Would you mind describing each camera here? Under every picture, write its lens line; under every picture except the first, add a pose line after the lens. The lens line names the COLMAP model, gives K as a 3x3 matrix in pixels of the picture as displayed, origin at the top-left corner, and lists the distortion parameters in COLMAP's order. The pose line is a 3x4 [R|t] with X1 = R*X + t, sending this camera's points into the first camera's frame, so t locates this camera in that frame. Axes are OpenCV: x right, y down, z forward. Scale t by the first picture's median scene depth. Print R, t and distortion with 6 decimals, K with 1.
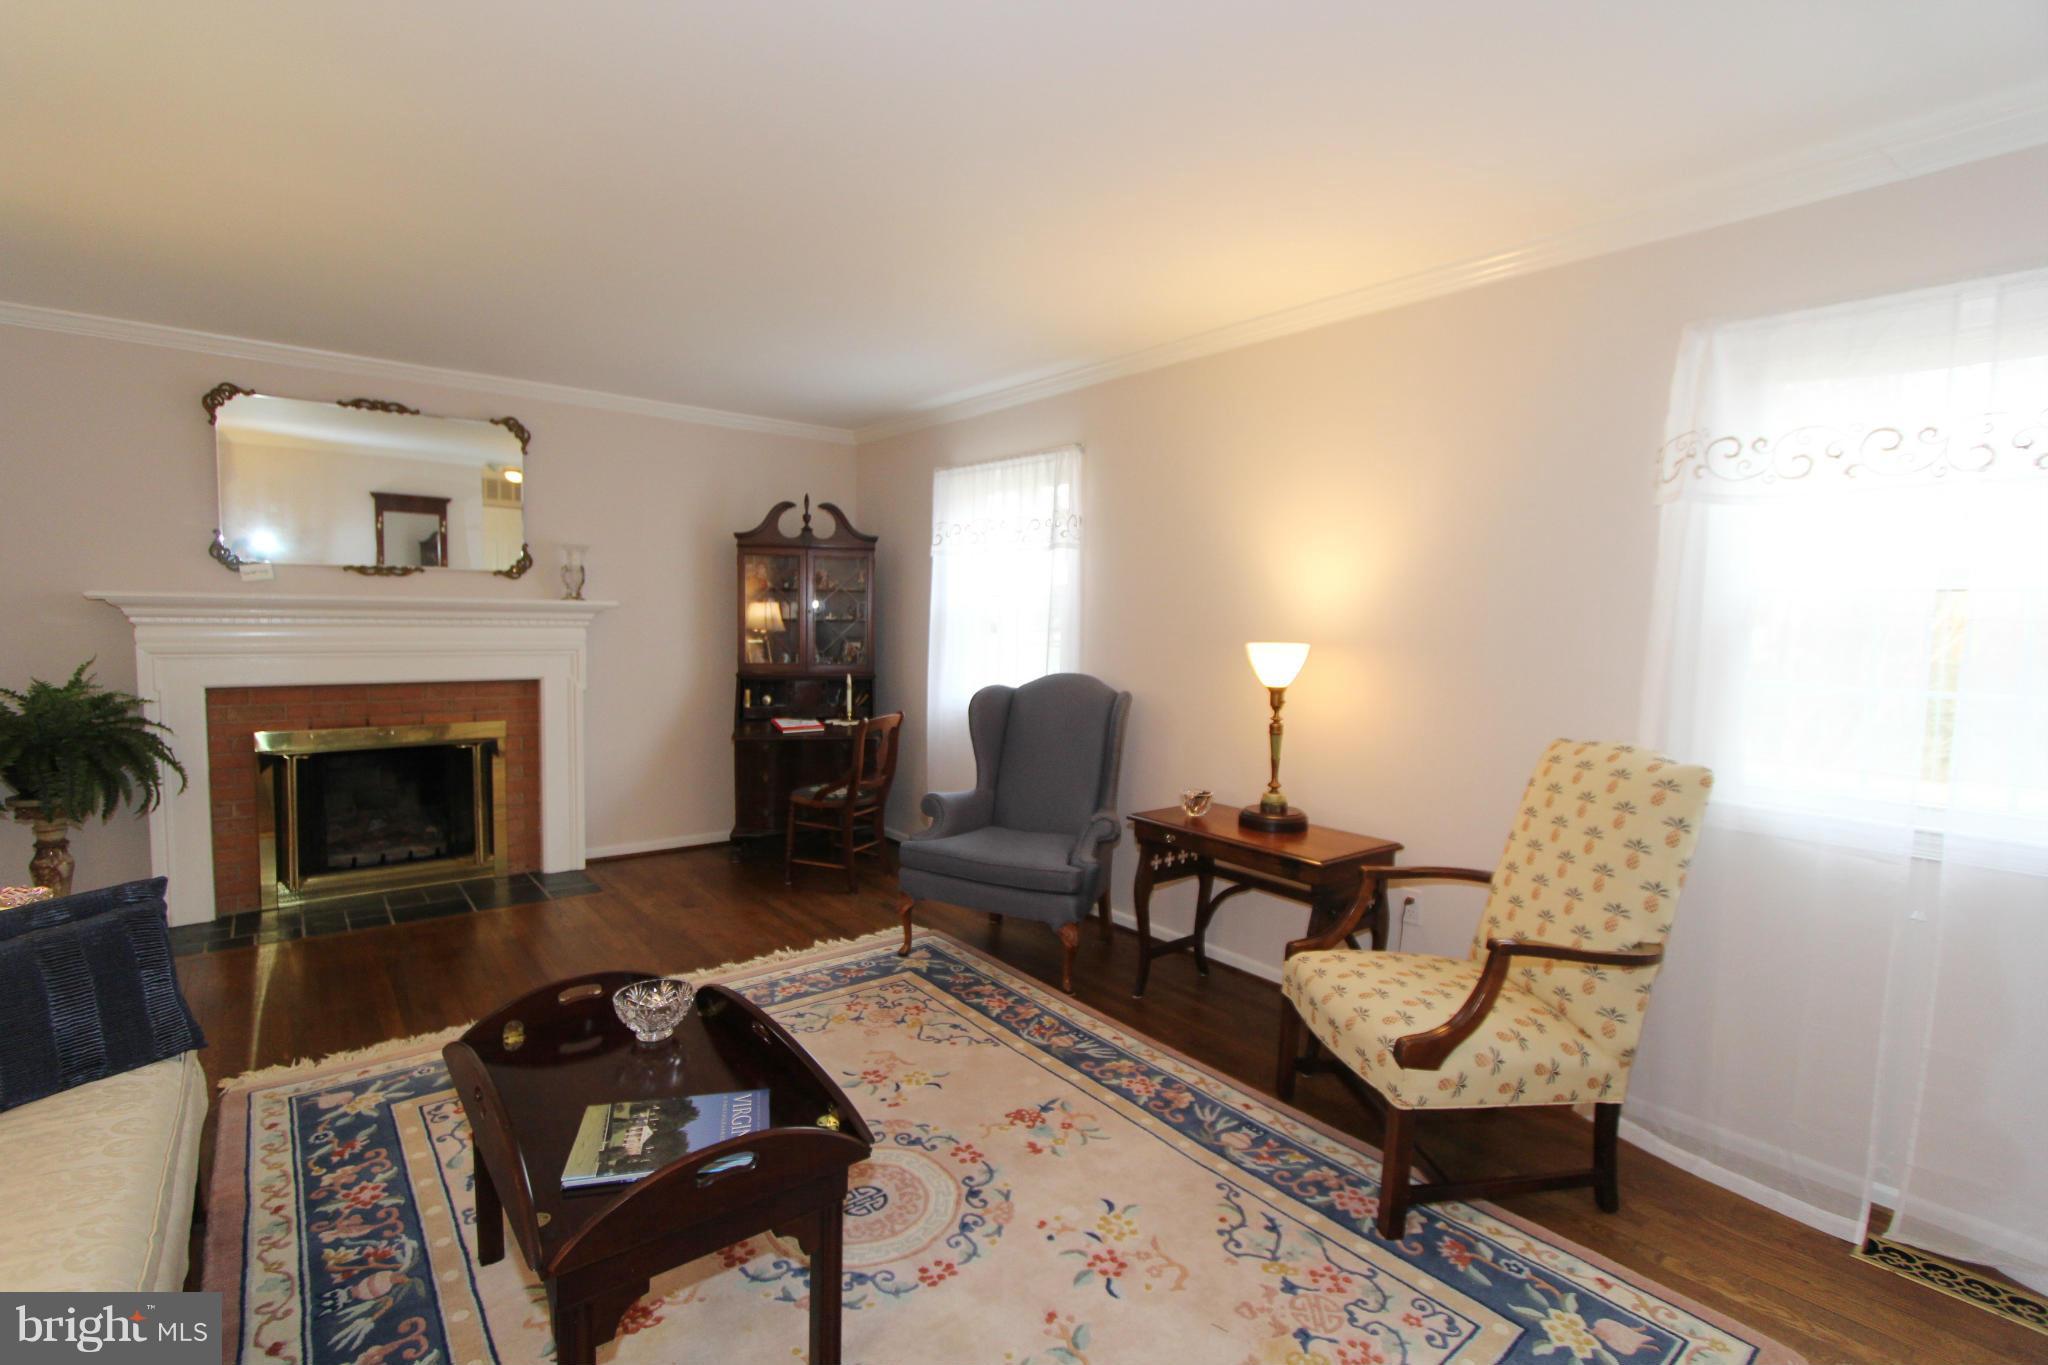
lens RADIAL K [[942.5, 0, 1005.4], [0, 942.5, 680.6], [0, 0, 1]] dist [-0.013166, -0.001150]
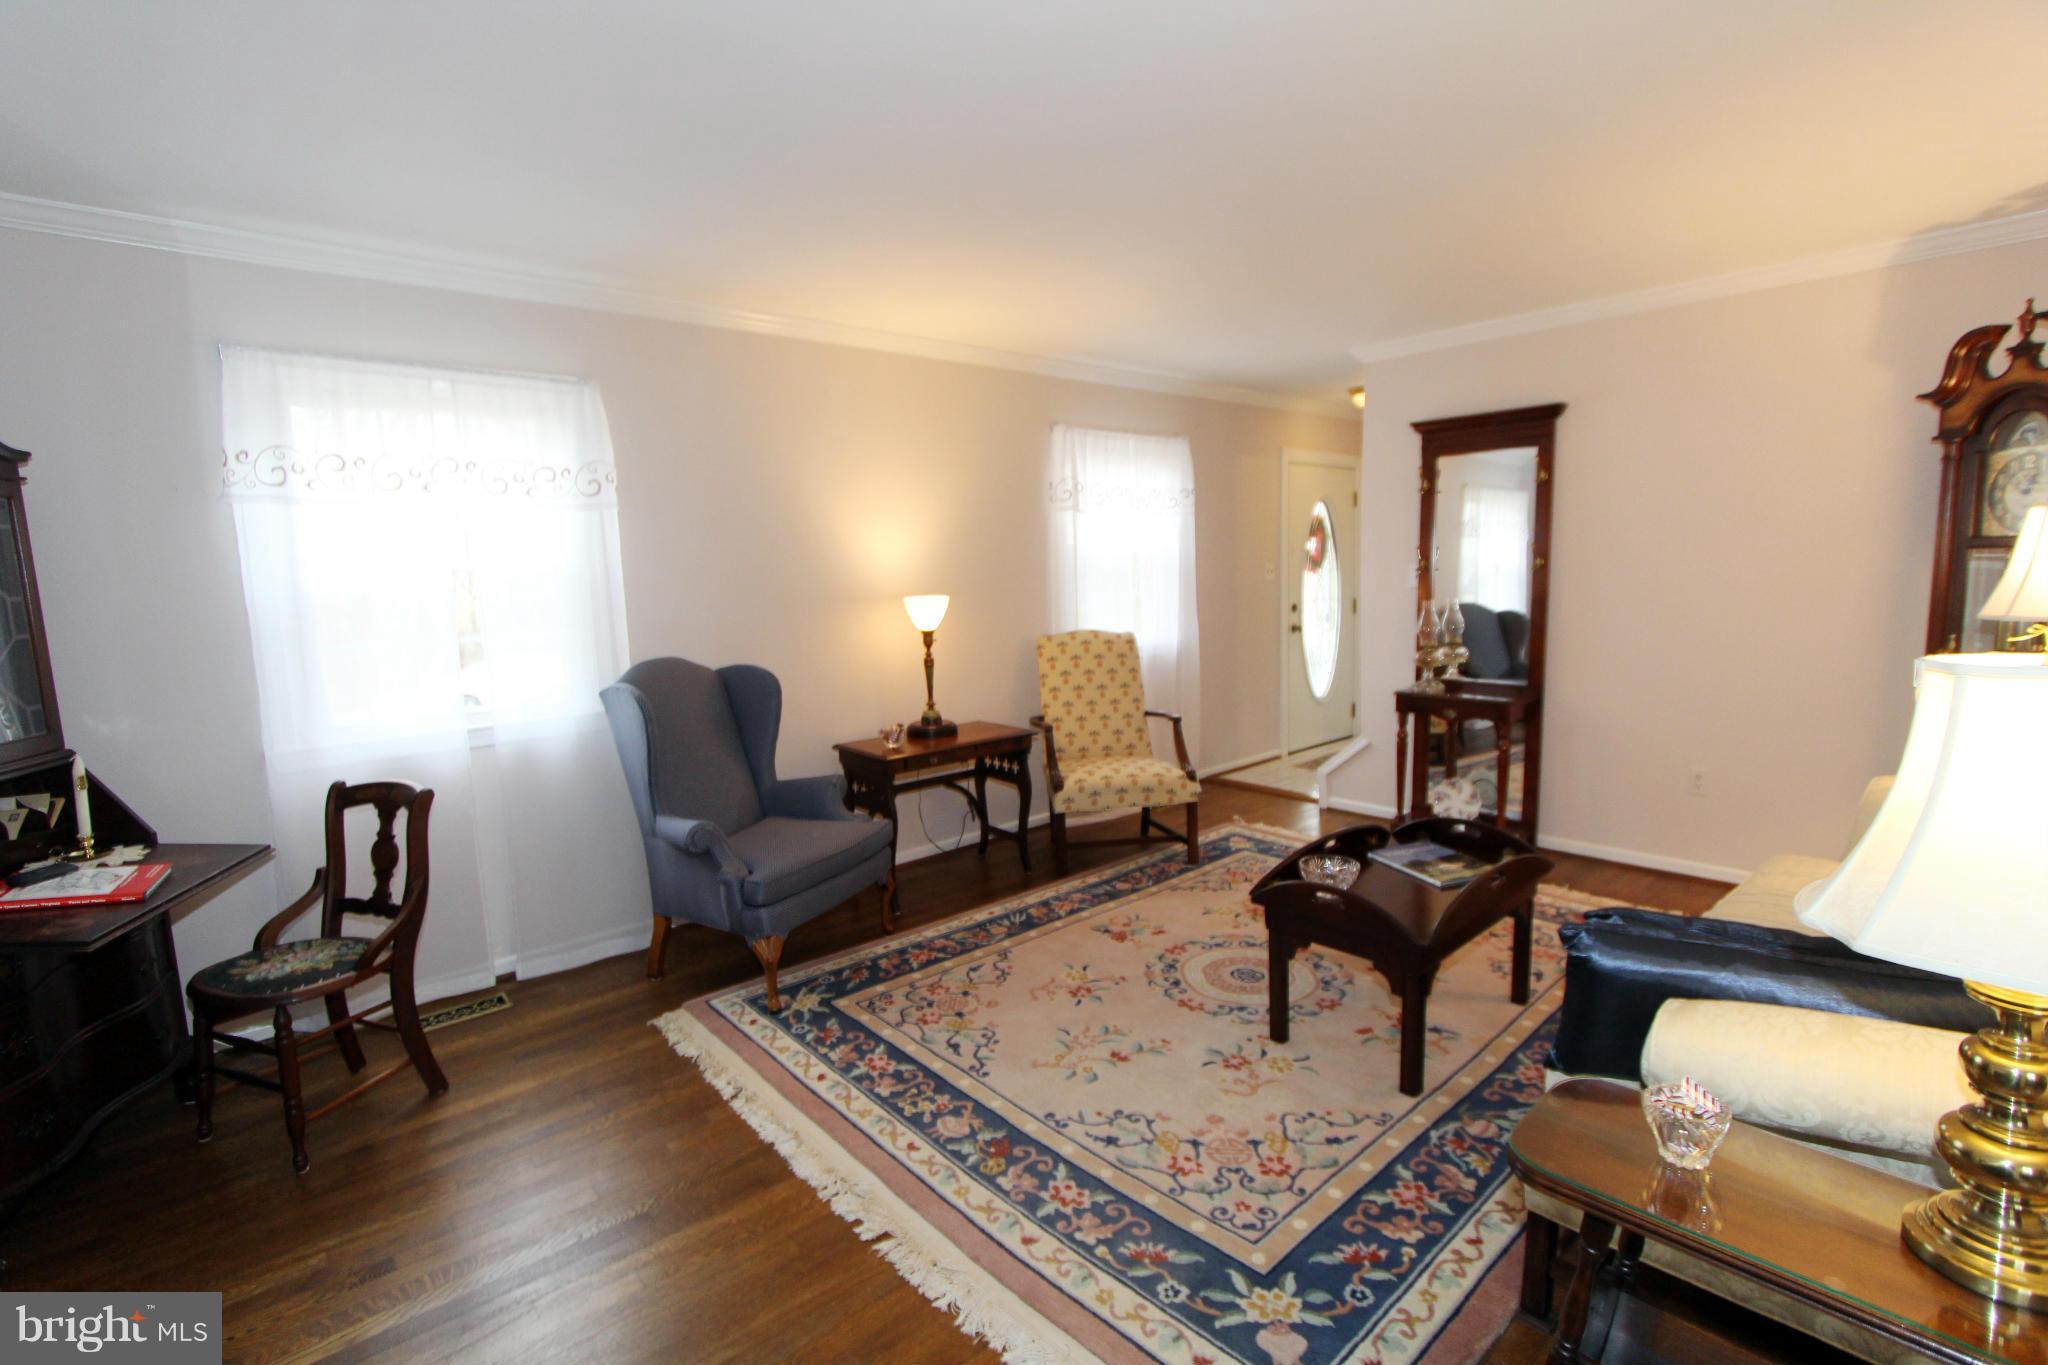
lens RADIAL K [[942.5, 0, 1025.1], [0, 942.5, 676.3], [0, 0, 1]] dist [-0.013166, -0.001150]
pose [[-0.061112, -0.136482, 0.988756, -0.961308], [0.098920, 0.984902, 0.142064, -0.096100], [-0.993217, 0.106489, -0.046689, 0.859309]]
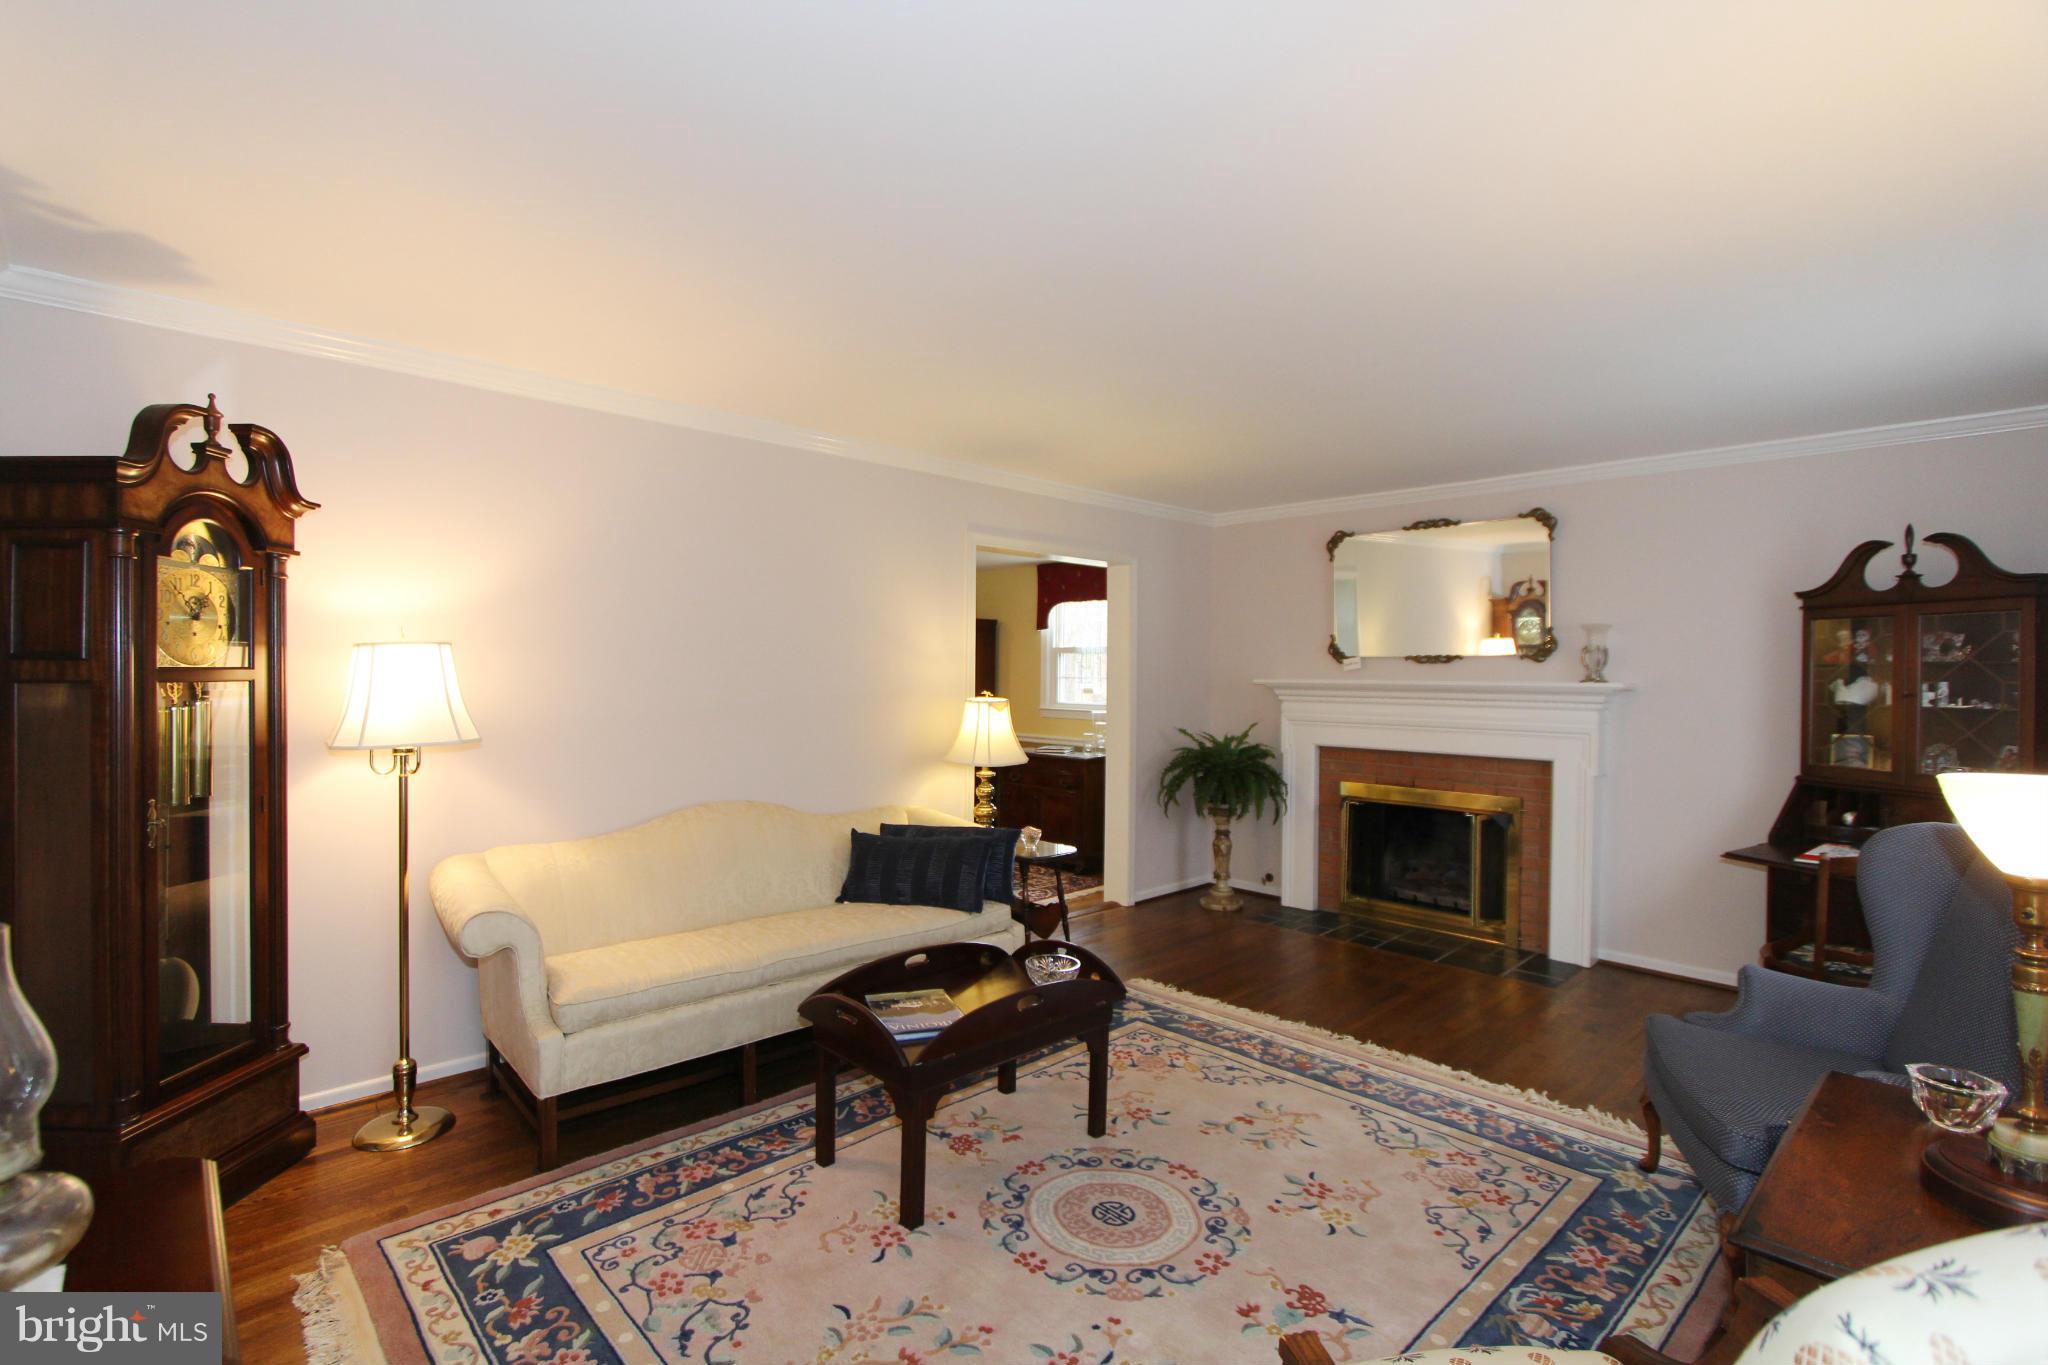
lens RADIAL K [[942.5, 0, 1016.8], [0, 942.5, 678.0], [0, 0, 1]] dist [-0.013166, -0.001150]
pose [[0.093977, -0.011978, -0.995502, 0.612426], [-0.075889, 0.996932, -0.019159, -0.037733], [0.992678, 0.077348, 0.092779, 0.458819]]
